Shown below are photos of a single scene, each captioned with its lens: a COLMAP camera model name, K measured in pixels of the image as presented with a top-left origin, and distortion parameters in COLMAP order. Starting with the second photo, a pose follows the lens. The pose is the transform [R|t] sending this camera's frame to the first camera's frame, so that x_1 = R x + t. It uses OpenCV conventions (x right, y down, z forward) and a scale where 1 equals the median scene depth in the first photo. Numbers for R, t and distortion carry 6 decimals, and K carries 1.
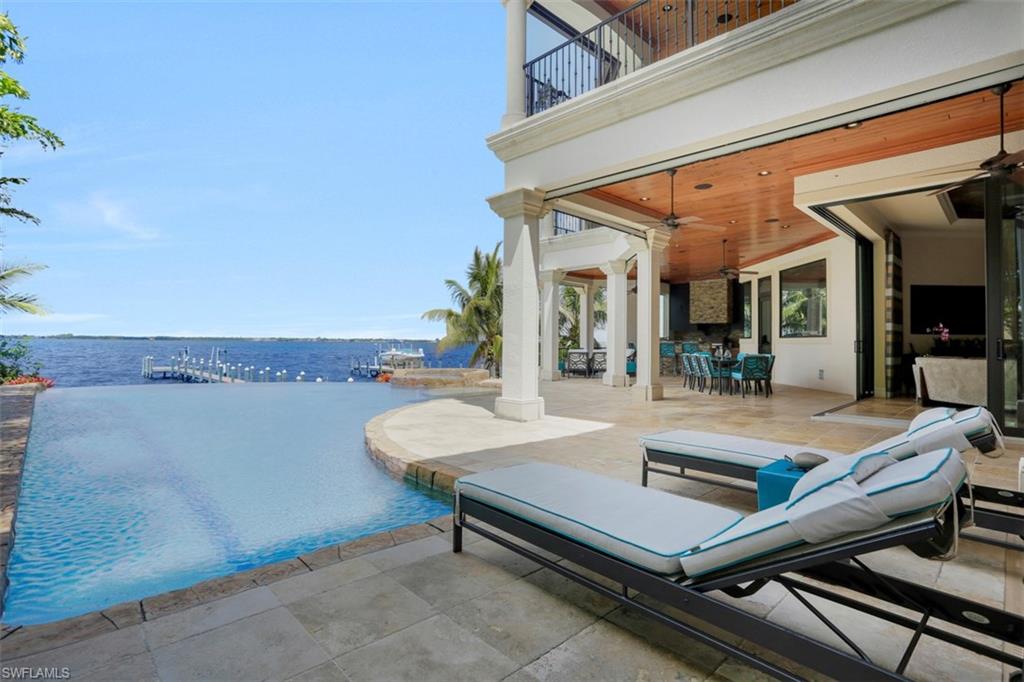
lens RADIAL K [[483.9, 0, 516.3], [0, 483.9, 338.5], [0, 0, 1]] dist [-0.040279, 0.011904]
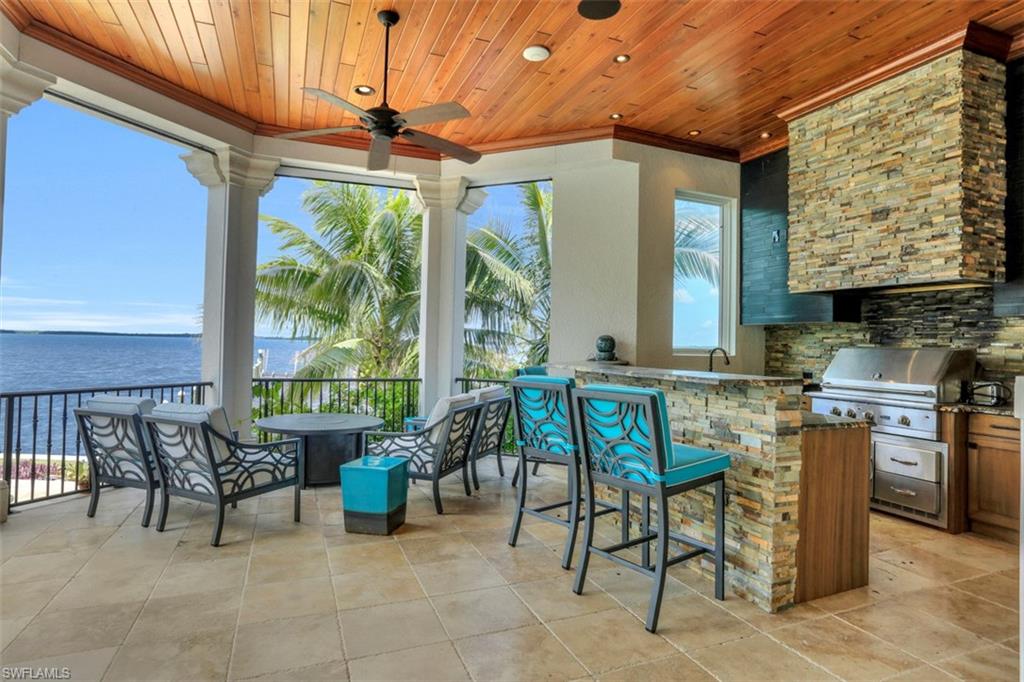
lens RADIAL K [[549.0, 0, 510.8], [0, 549.0, 344.8], [0, 0, 1]] dist [-0.055997, 0.022117]
pose [[0.926992, 0.007010, -0.375017, 0.337889], [-0.007646, 0.999971, -0.000209, -0.004661], [0.375004, 0.003061, 0.927018, 0.704215]]
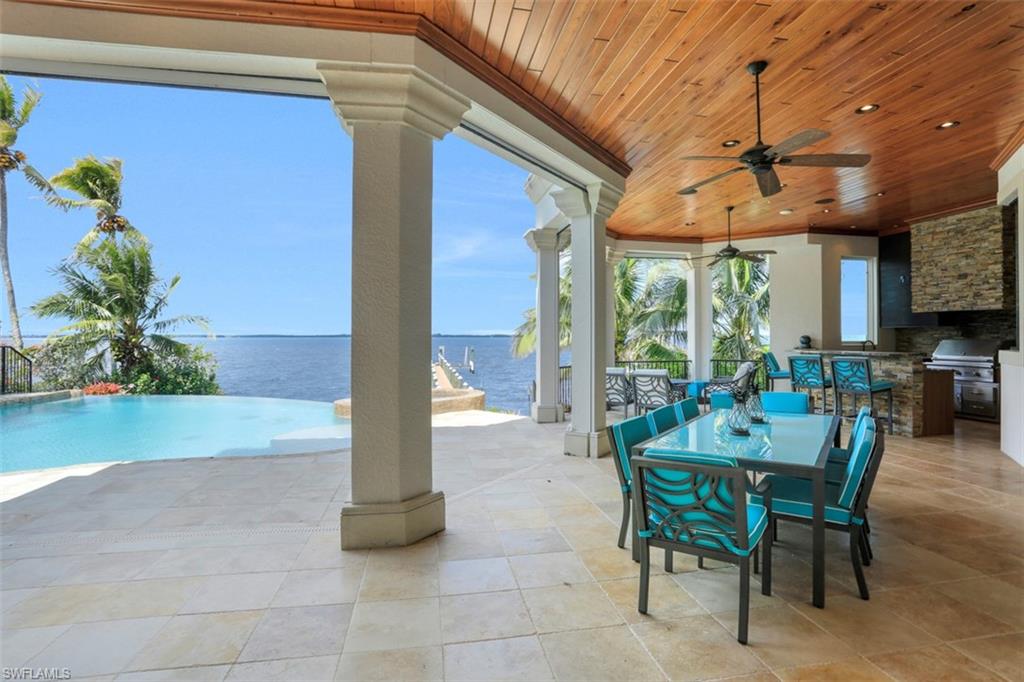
lens RADIAL K [[483.9, 0, 516.3], [0, 483.9, 338.5], [0, 0, 1]] dist [-0.040279, 0.011904]
pose [[0.831593, -0.011192, -0.555272, 0.298323], [0.014049, 0.999901, 0.000886, -0.012009], [0.555207, -0.008538, 0.831668, 0.396411]]
